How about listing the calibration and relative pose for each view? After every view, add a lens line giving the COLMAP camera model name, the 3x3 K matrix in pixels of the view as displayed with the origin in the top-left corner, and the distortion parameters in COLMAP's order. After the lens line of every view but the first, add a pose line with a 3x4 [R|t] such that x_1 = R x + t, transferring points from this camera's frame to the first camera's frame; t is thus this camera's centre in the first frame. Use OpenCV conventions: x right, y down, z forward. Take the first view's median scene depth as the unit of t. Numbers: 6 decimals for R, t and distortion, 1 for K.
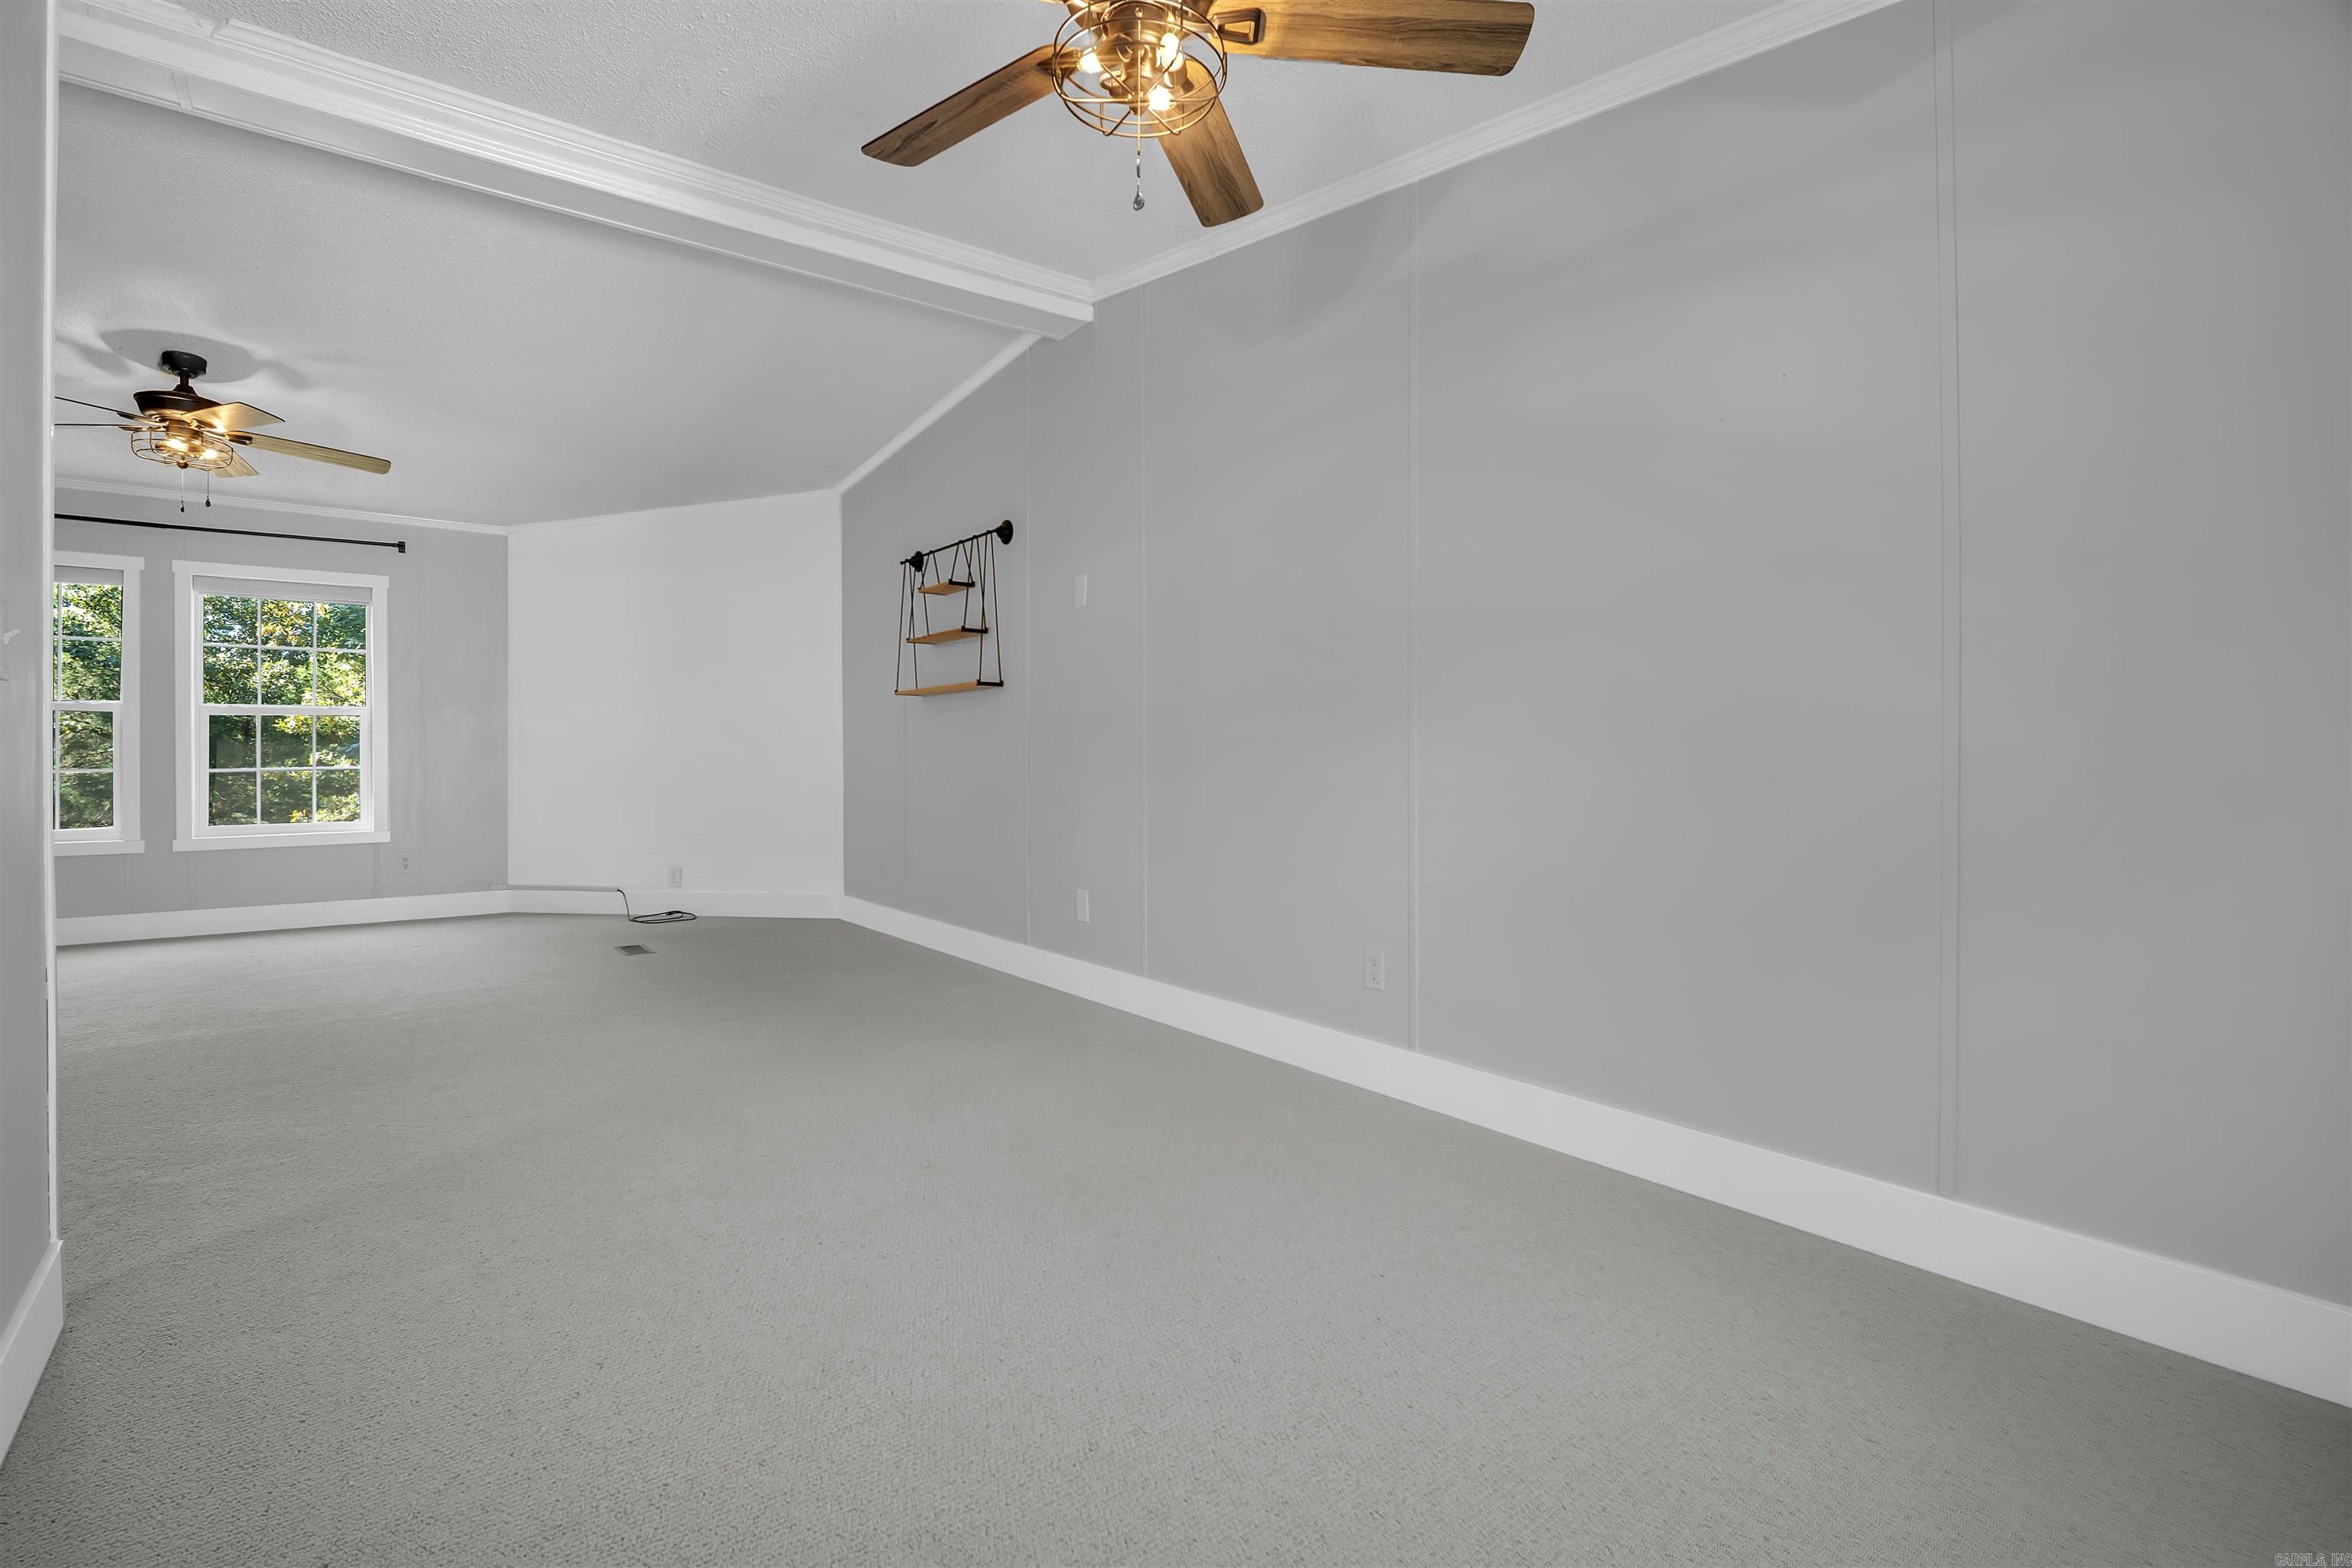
lens RADIAL K [[1073.8, 0, 1176.7], [0, 1073.8, 772.8], [0, 0, 1]] dist [0.000937, -0.005548]
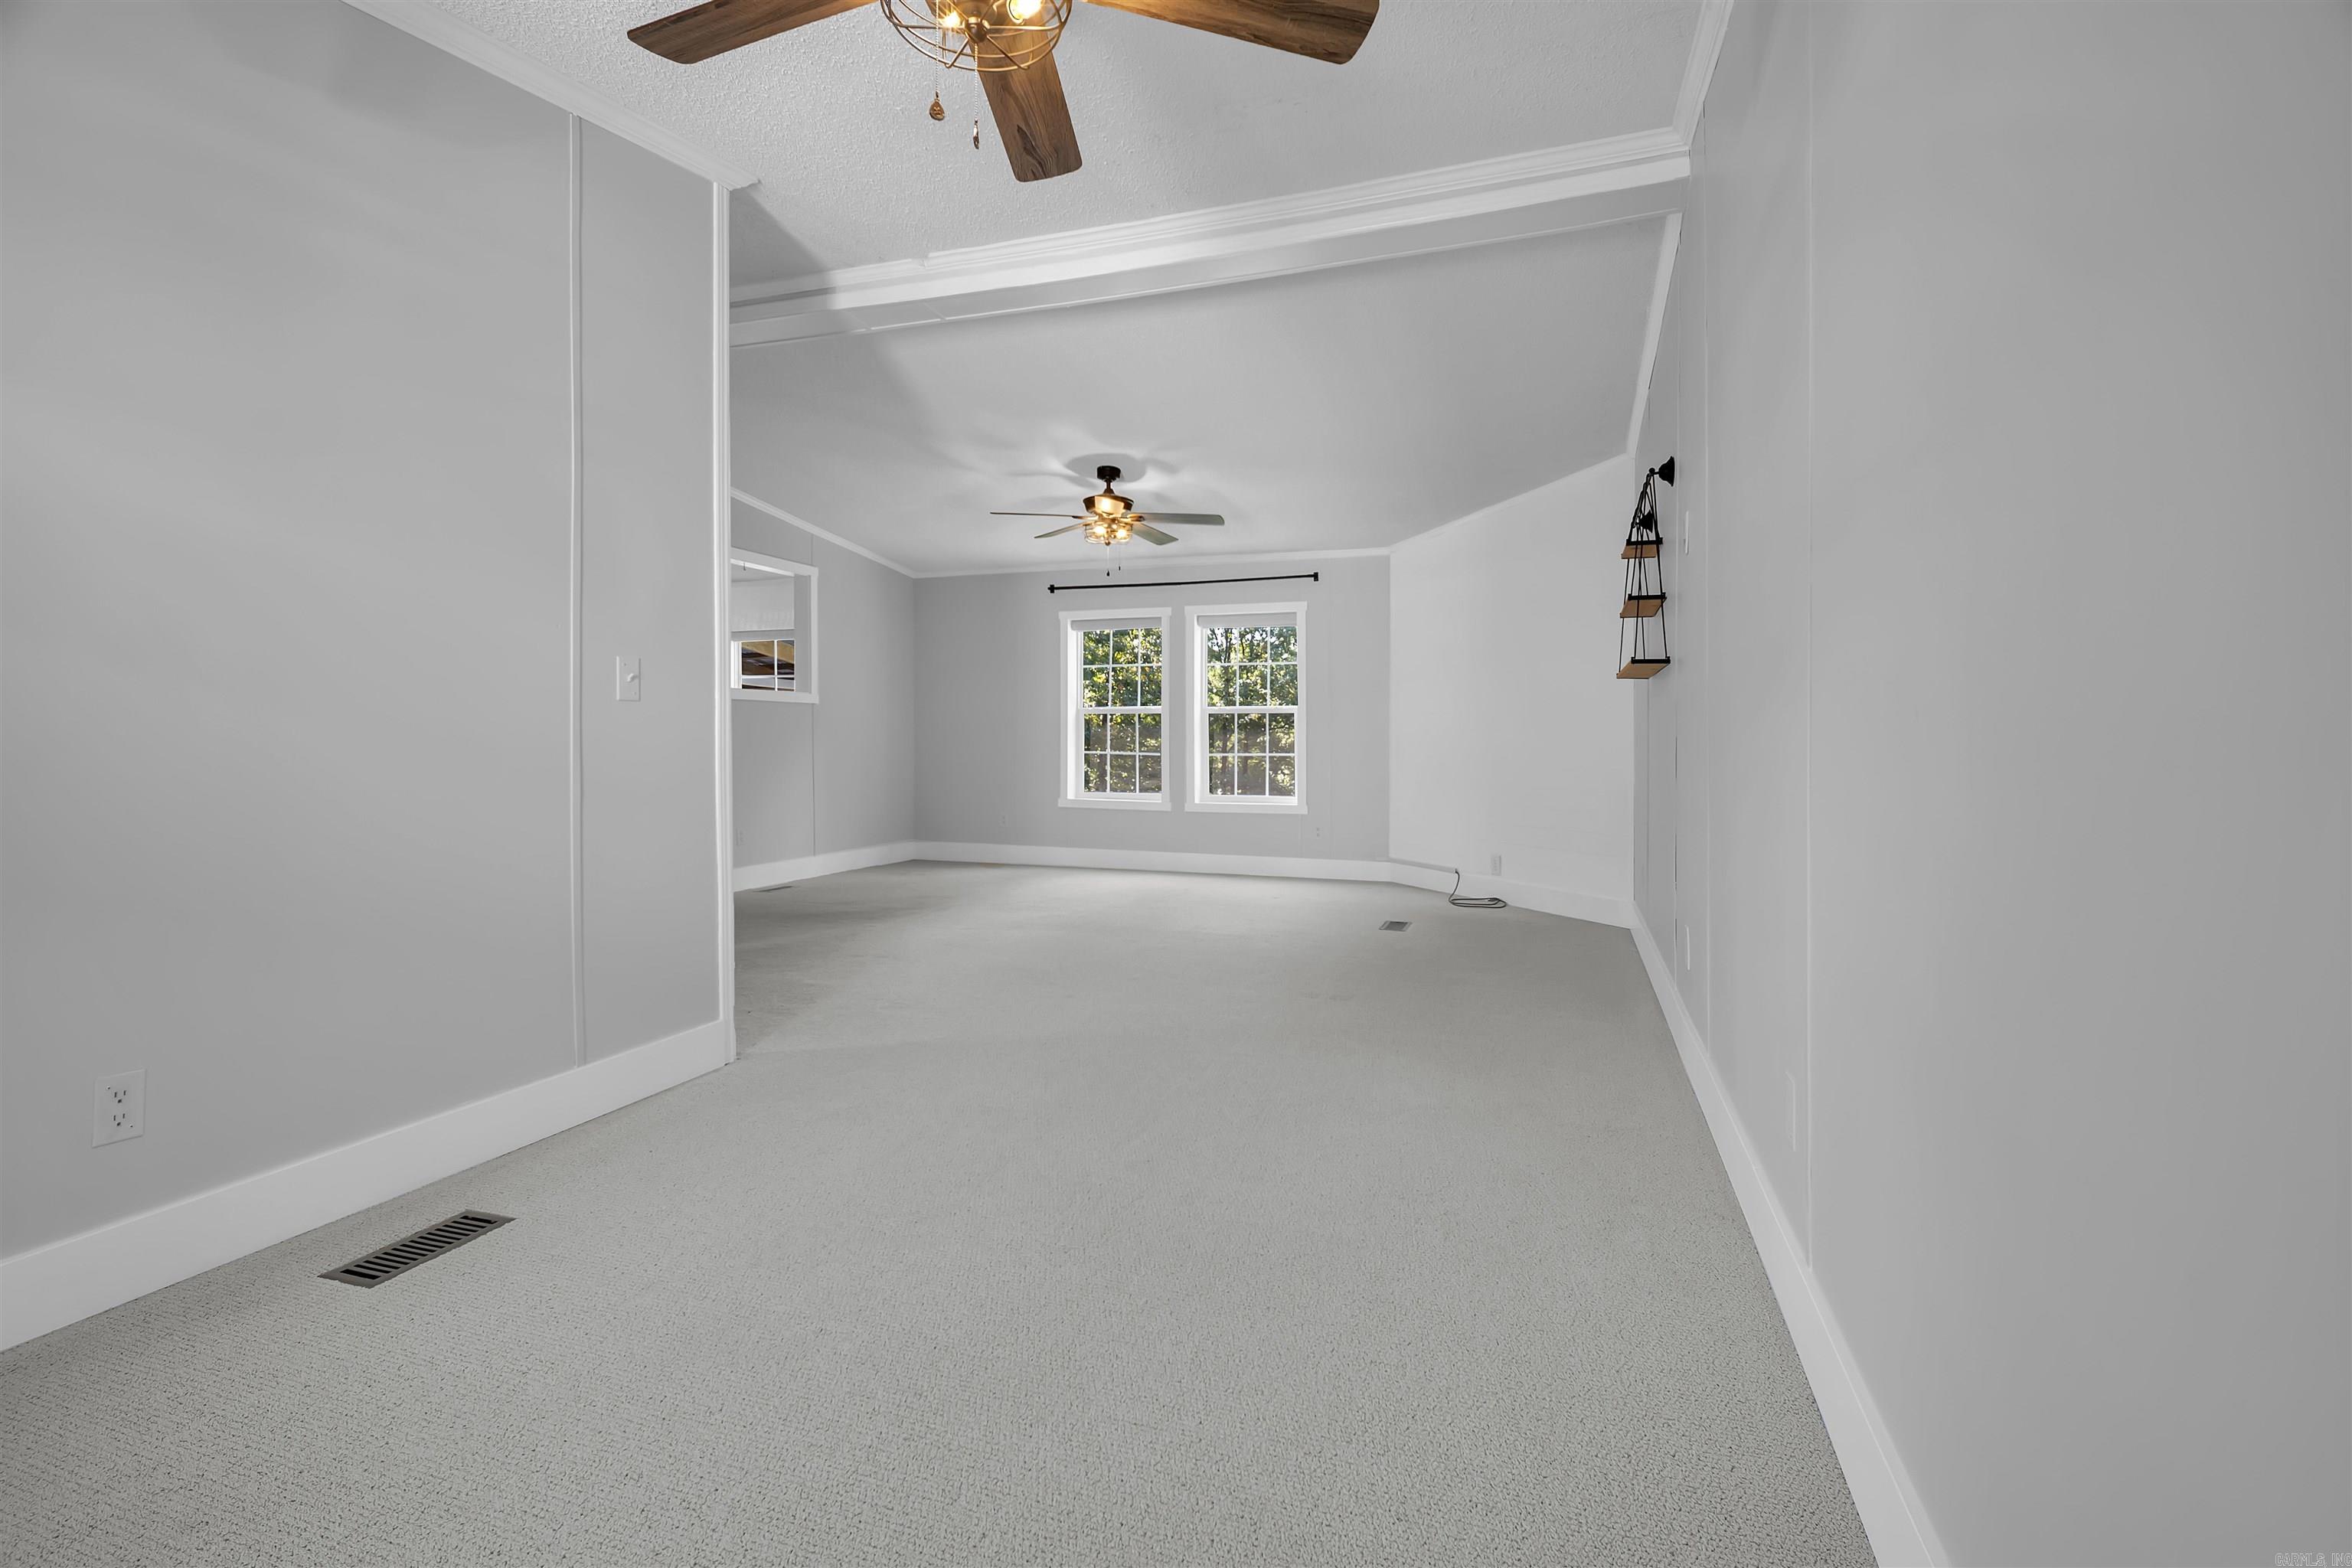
lens RADIAL K [[1083.1, 0, 1176.6], [0, 1083.1, 774.0], [0, 0, 1]] dist [0.003816, -0.006607]
pose [[0.544595, 0.029428, -0.838183, 0.266492], [-0.023438, 0.999528, 0.019864, -0.004101], [0.838371, 0.008827, 0.545028, 0.201782]]
